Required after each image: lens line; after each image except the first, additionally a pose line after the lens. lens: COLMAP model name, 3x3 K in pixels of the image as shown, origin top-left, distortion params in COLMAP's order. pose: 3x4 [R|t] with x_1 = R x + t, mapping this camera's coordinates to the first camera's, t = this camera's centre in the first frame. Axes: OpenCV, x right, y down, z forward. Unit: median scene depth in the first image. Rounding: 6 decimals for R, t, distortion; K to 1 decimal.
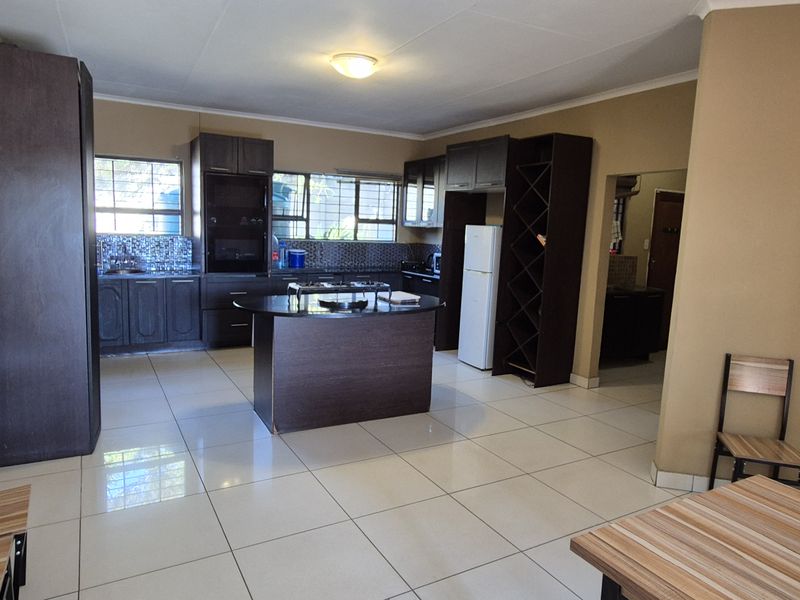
lens RADIAL K [[543.6, 0, 395.9], [0, 543.6, 302.3], [0, 0, 1]] dist [0.006135, -0.003124]
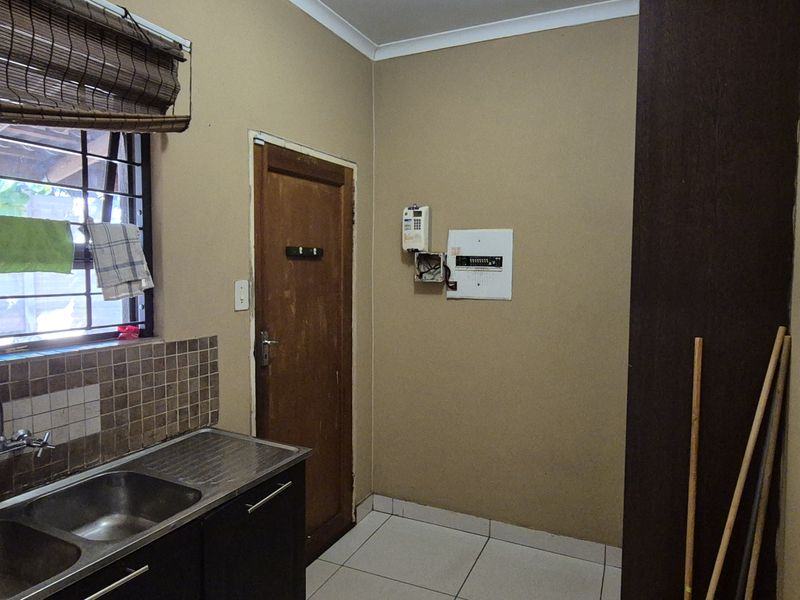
lens RADIAL K [[543.6, 0, 398.5], [0, 543.6, 298.9], [0, 0, 1]] dist [0.006135, -0.003124]
pose [[0.809225, -0.067327, 0.583628, 0.349656], [0.103750, 0.994176, -0.029166, -0.086366], [-0.578265, 0.084153, 0.811498, 0.687288]]
